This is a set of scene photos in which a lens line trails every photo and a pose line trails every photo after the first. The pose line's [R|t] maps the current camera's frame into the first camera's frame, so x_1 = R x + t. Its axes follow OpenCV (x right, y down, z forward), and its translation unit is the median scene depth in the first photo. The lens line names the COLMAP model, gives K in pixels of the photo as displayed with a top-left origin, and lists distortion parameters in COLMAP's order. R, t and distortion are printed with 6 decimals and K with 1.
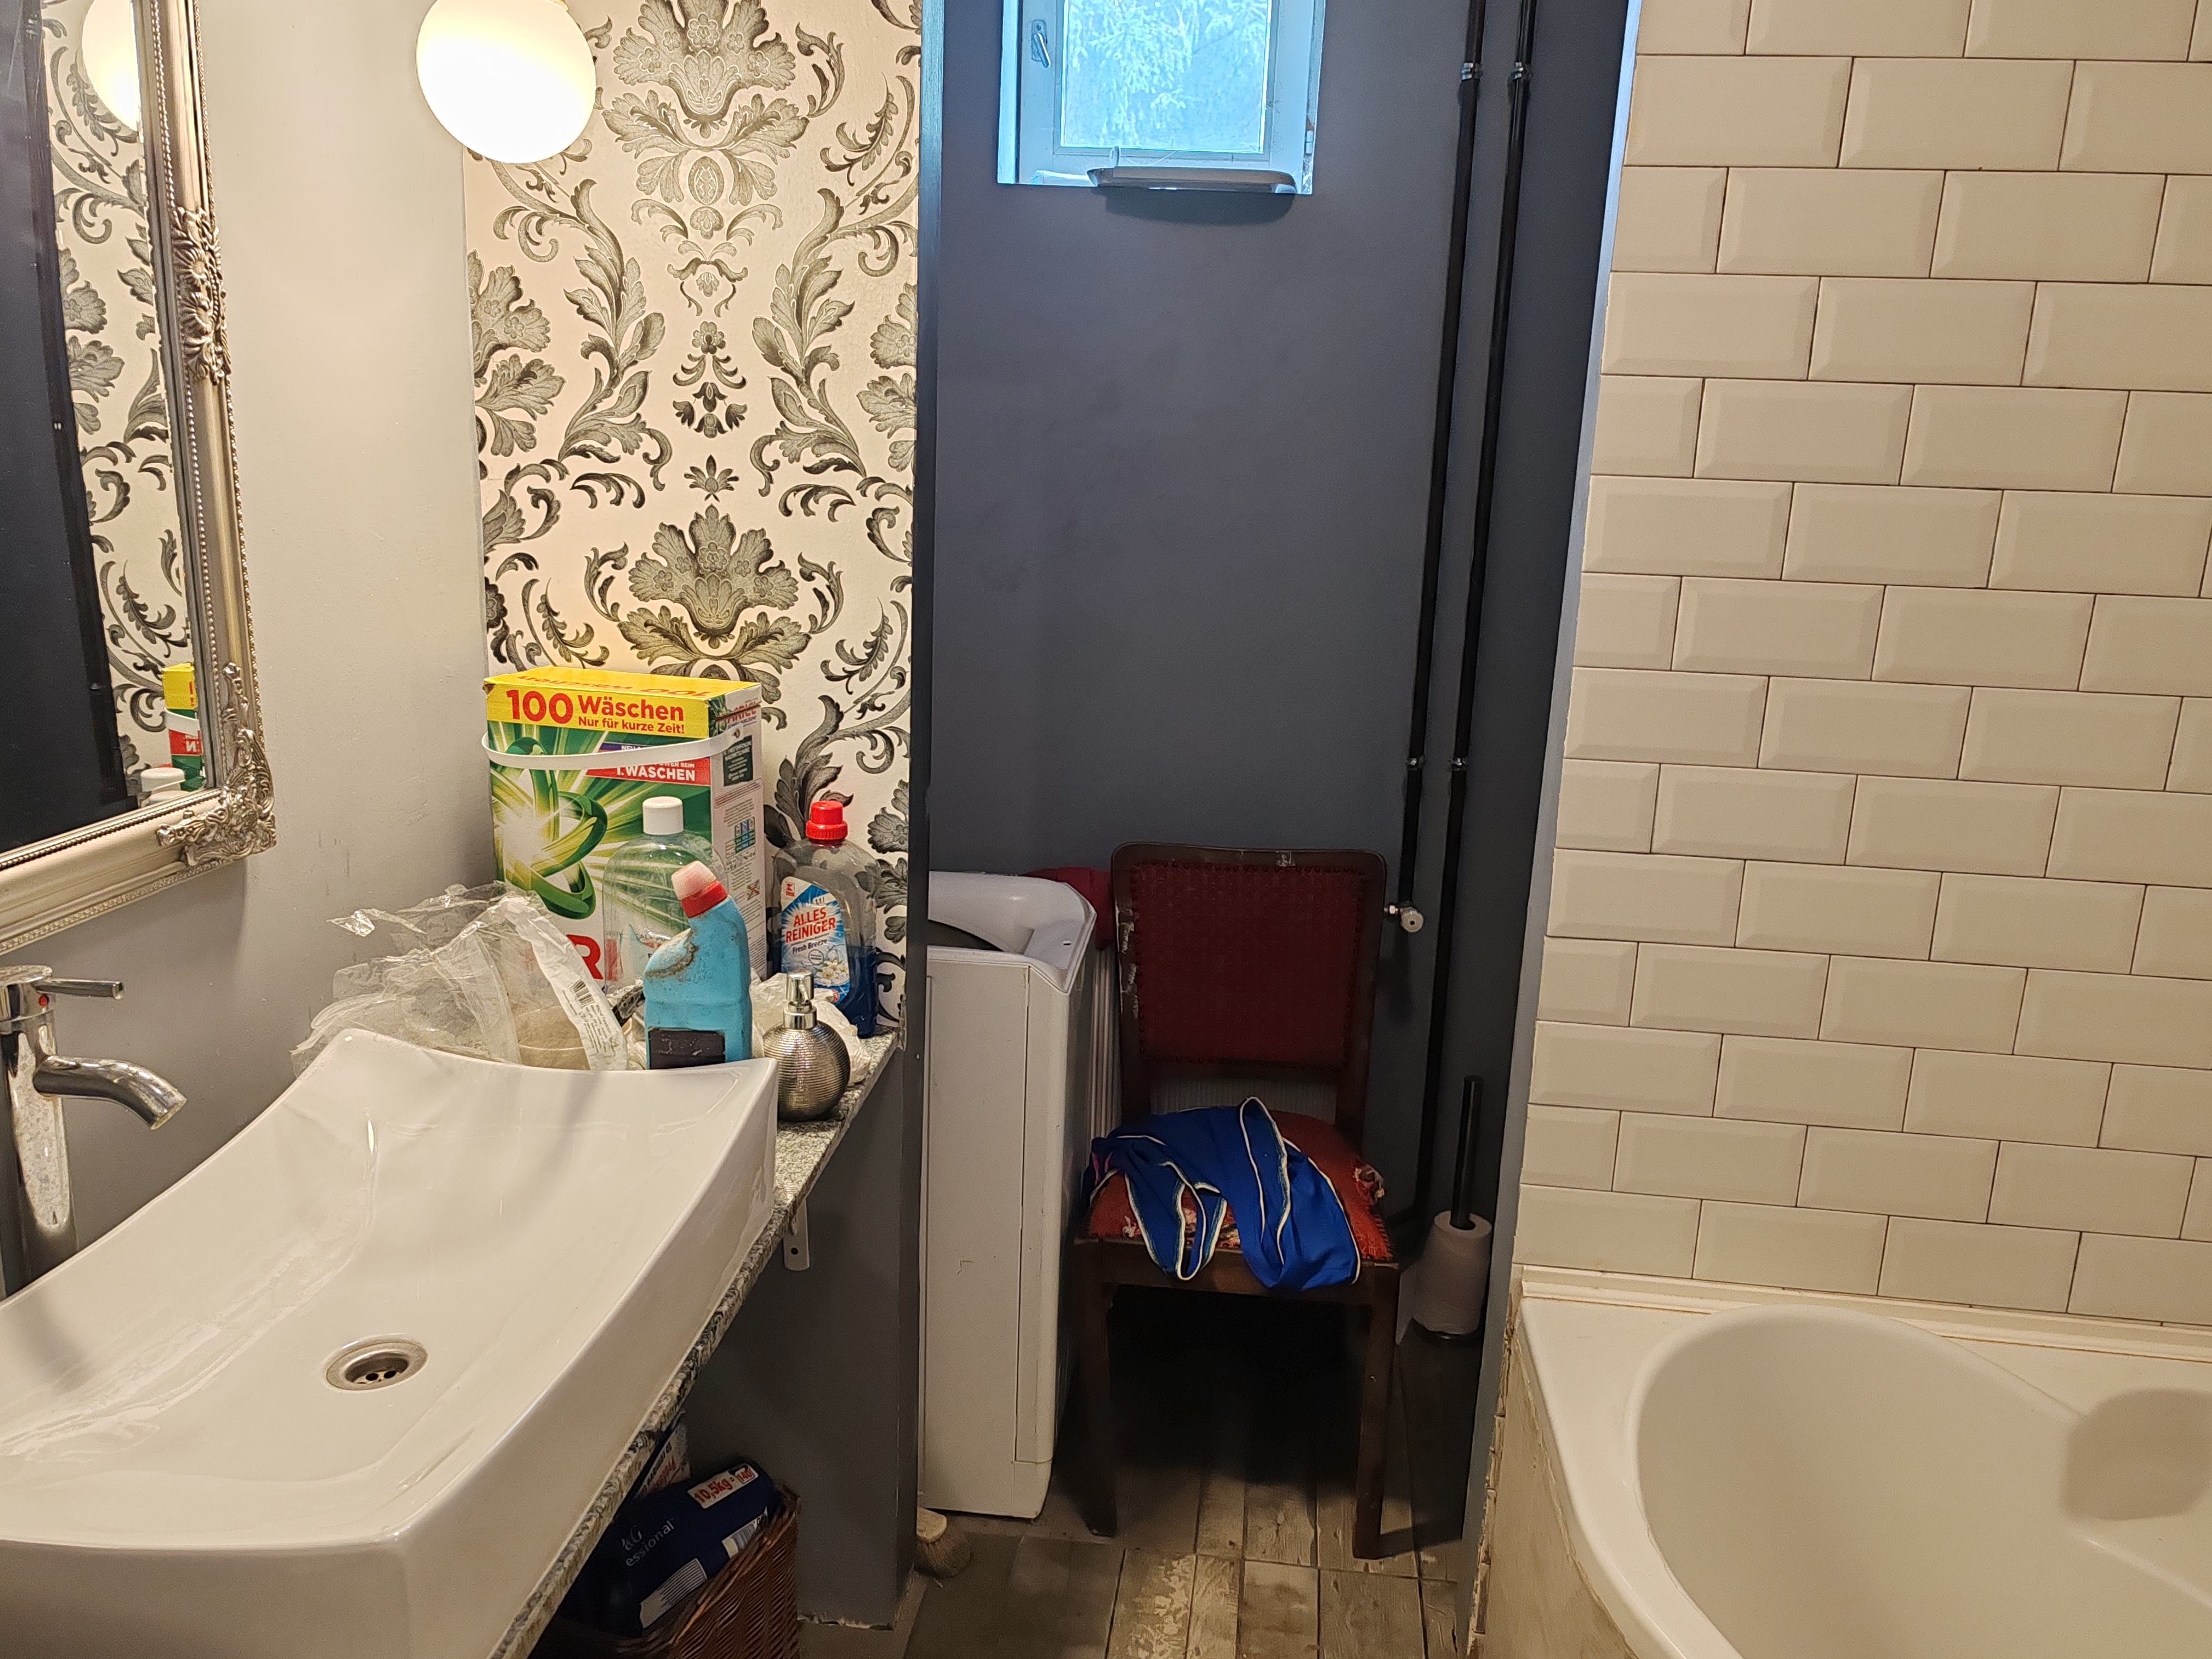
lens RADIAL K [[1757.1, 0, 1122.2], [0, 1757.1, 813.2], [0, 0, 1]] dist [0.050792, -0.065885]
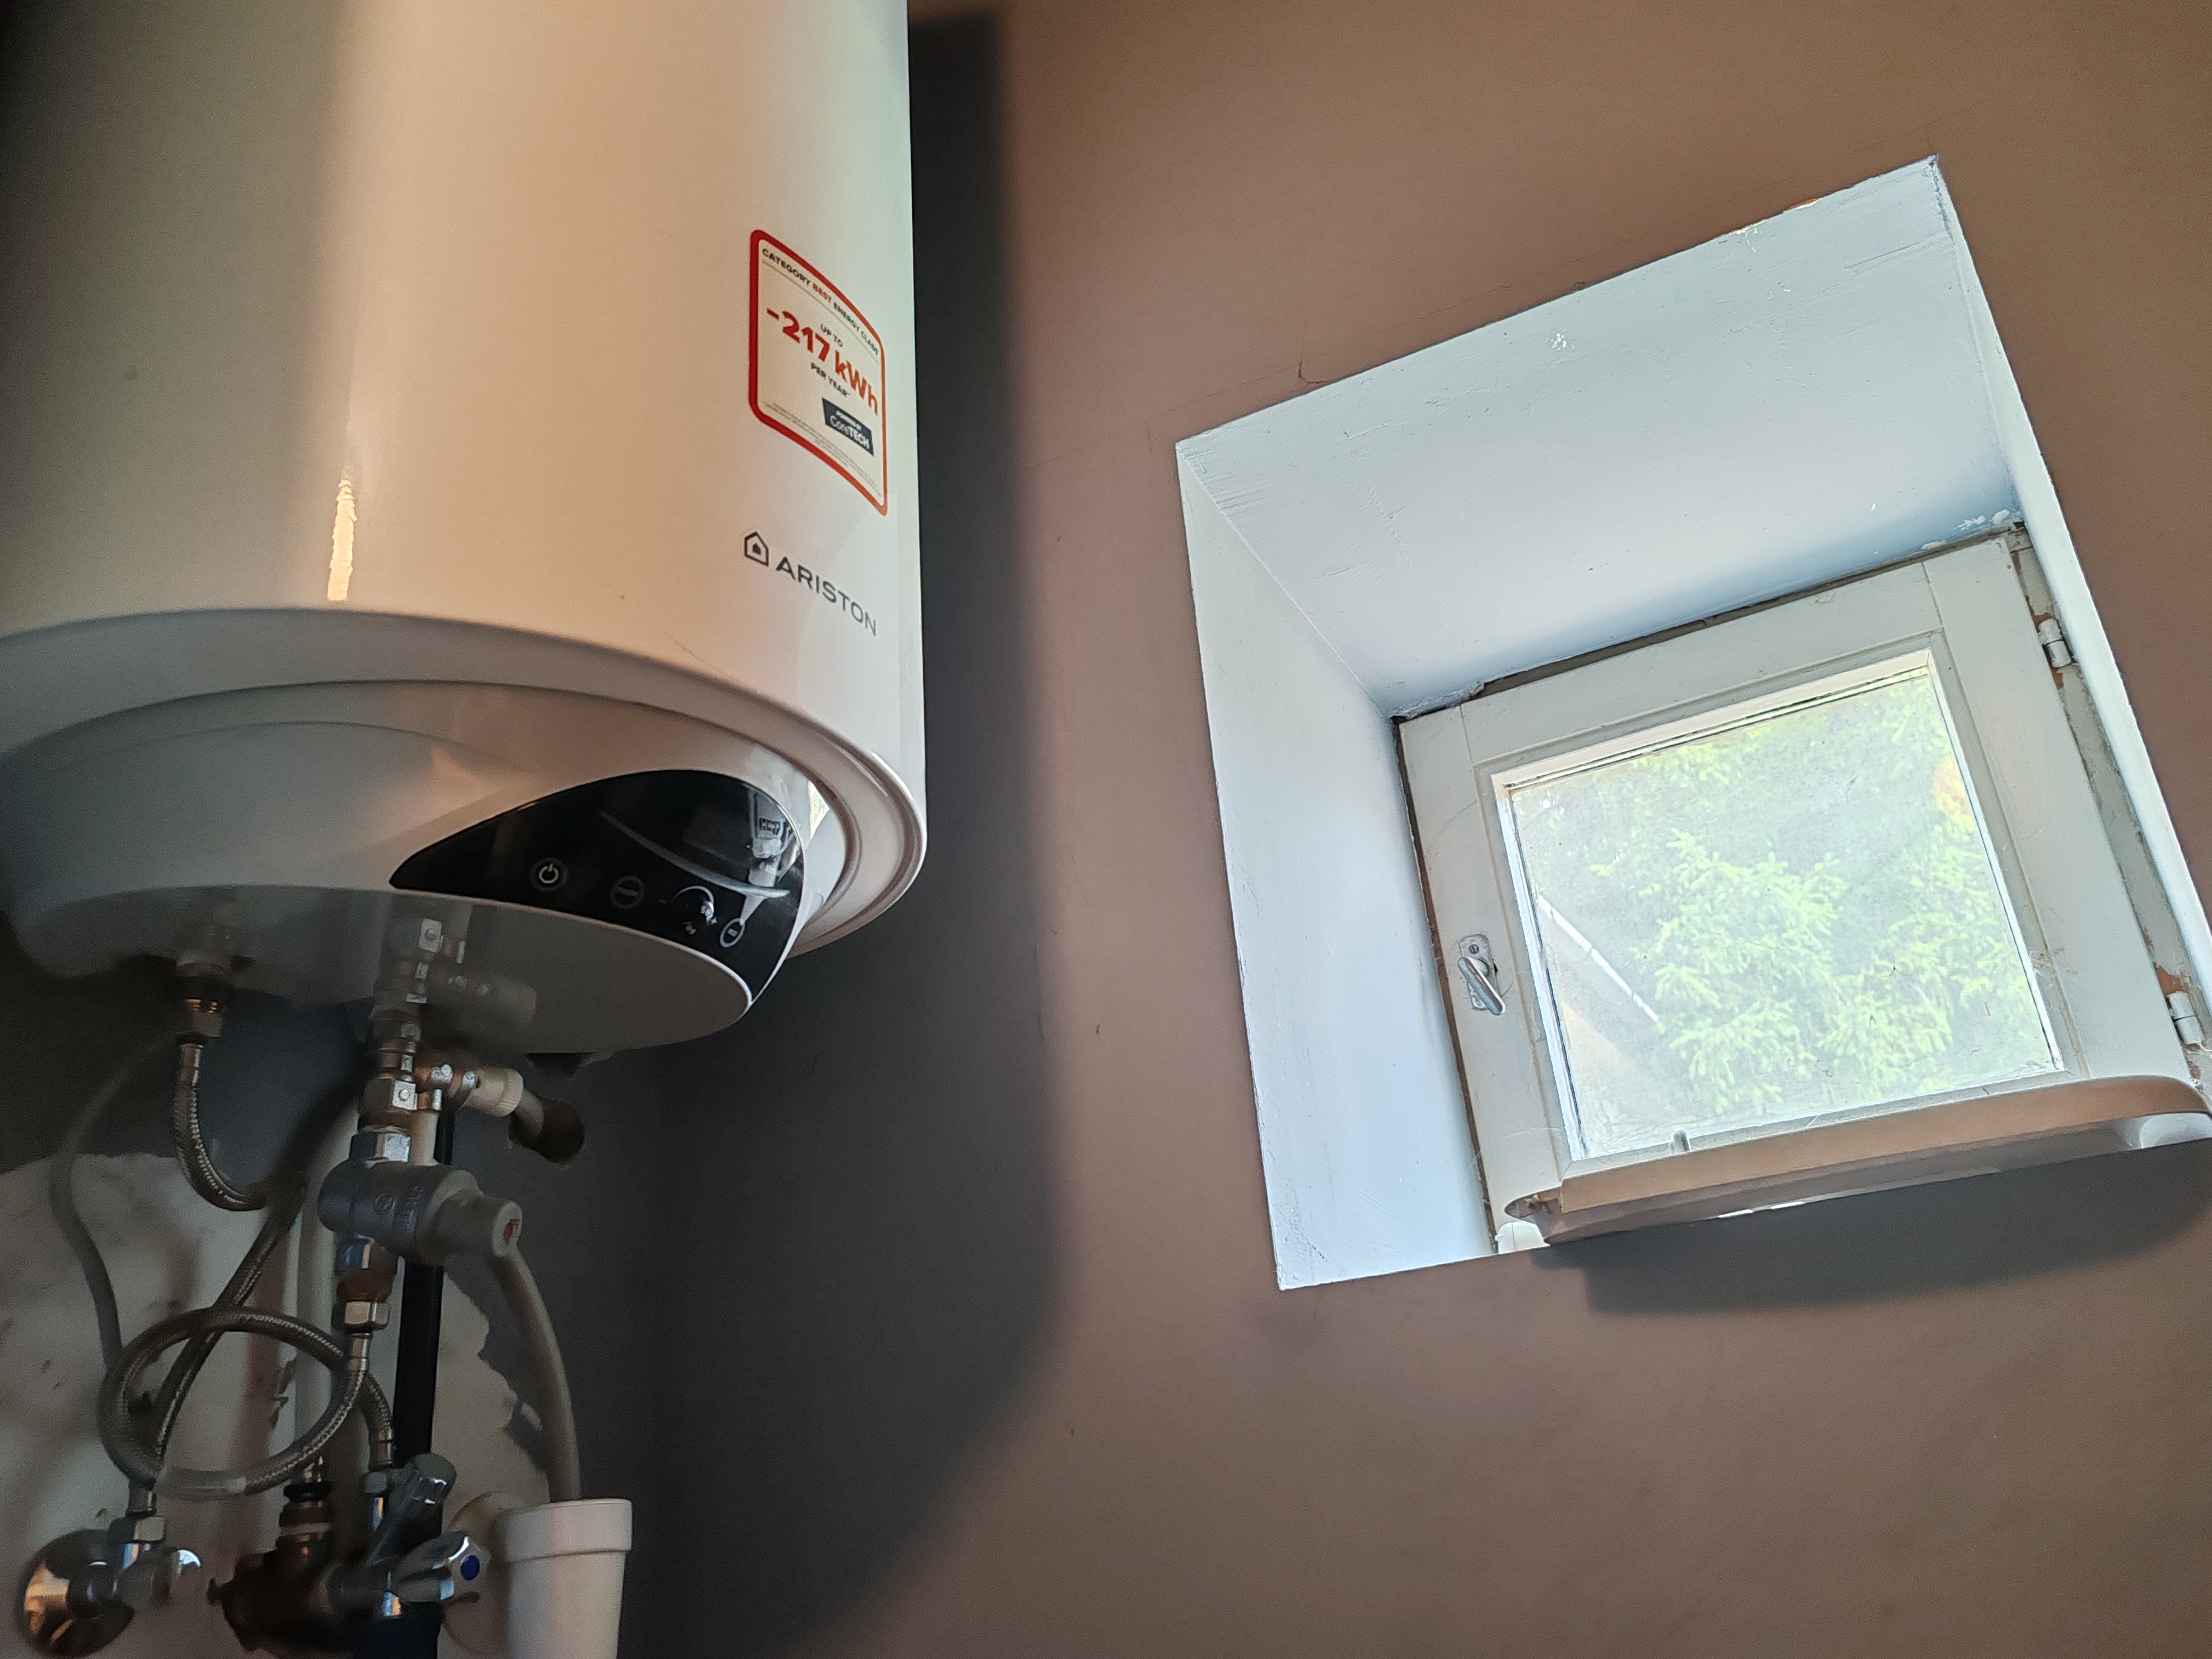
lens RADIAL K [[1689.6, 0, 1117.7], [0, 1689.6, 833.0], [0, 0, 1]] dist [0.036926, -0.032234]
pose [[0.882574, -0.292588, -0.368042, 0.103174], [0.035139, 0.821637, -0.568927, -0.440289], [0.468858, 0.489188, 0.735437, 1.264525]]
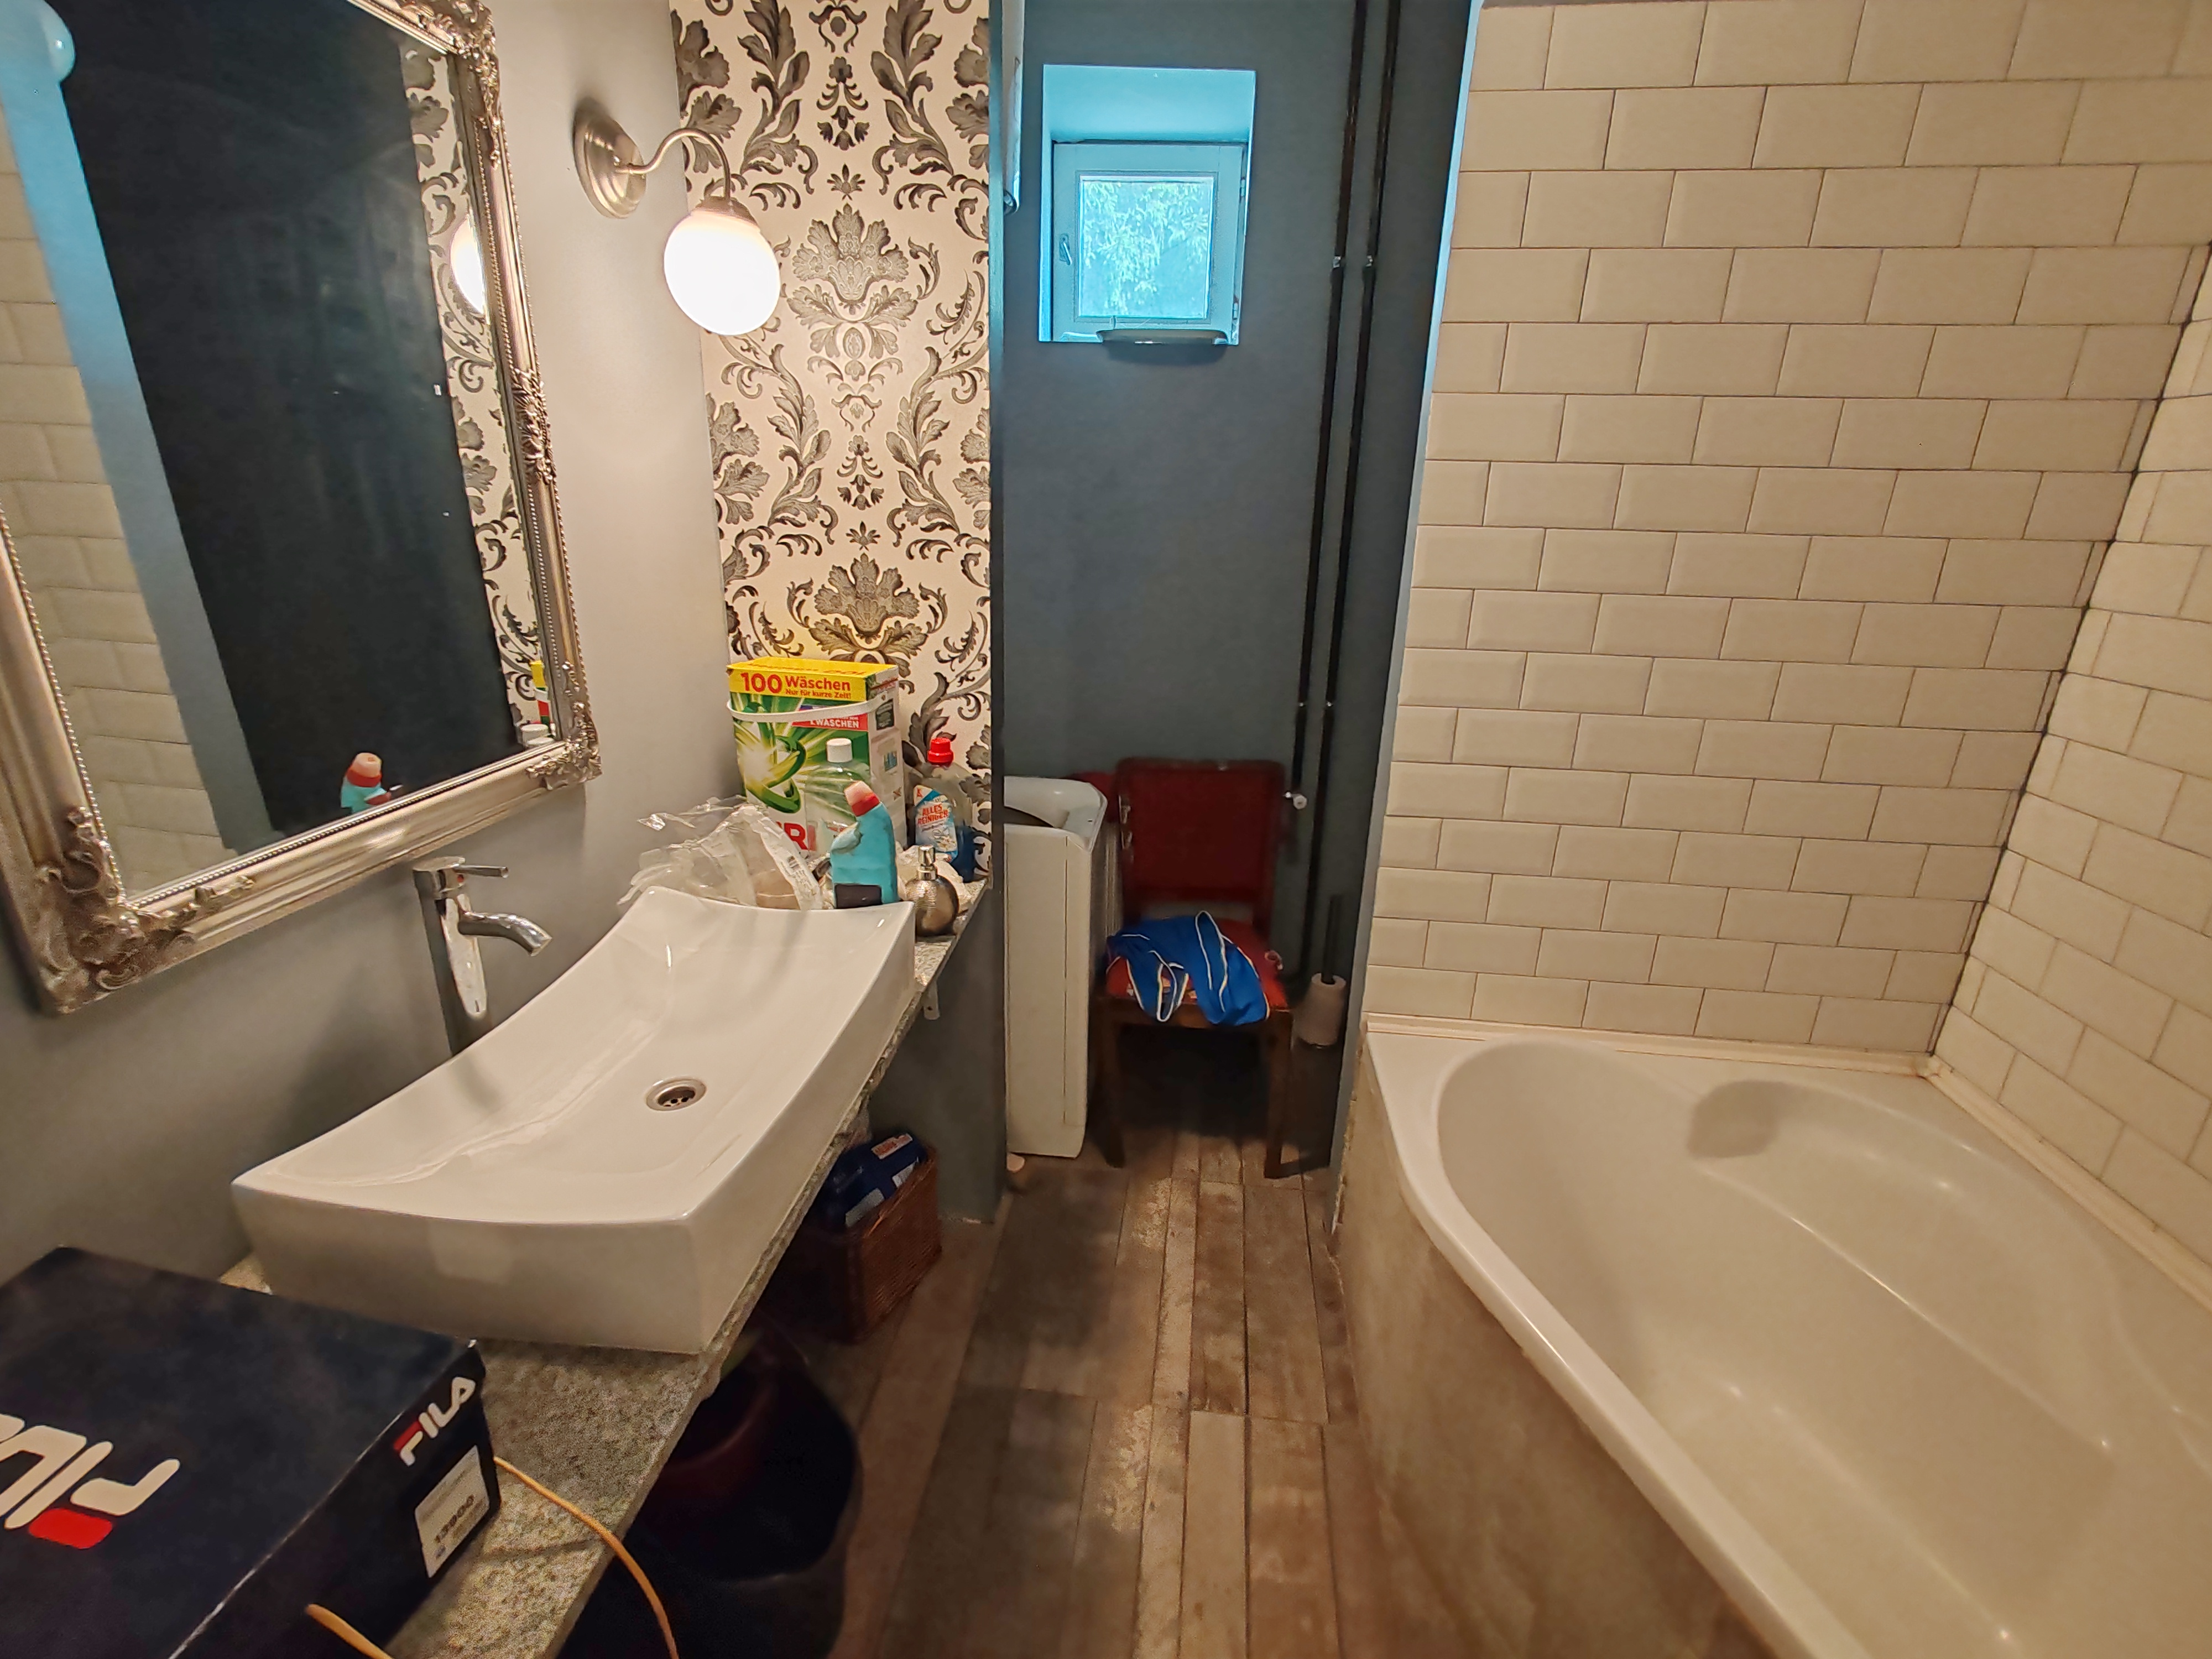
lens RADIAL K [[1051.9, 0, 1106.0], [0, 1051.9, 829.5], [0, 0, 1]] dist [-0.004690, 0.001004]
pose [[0.999822, -0.011127, -0.015250, -0.002307], [0.012508, 0.995520, 0.093719, -0.012413], [0.014139, -0.093893, 0.995482, 0.034548]]
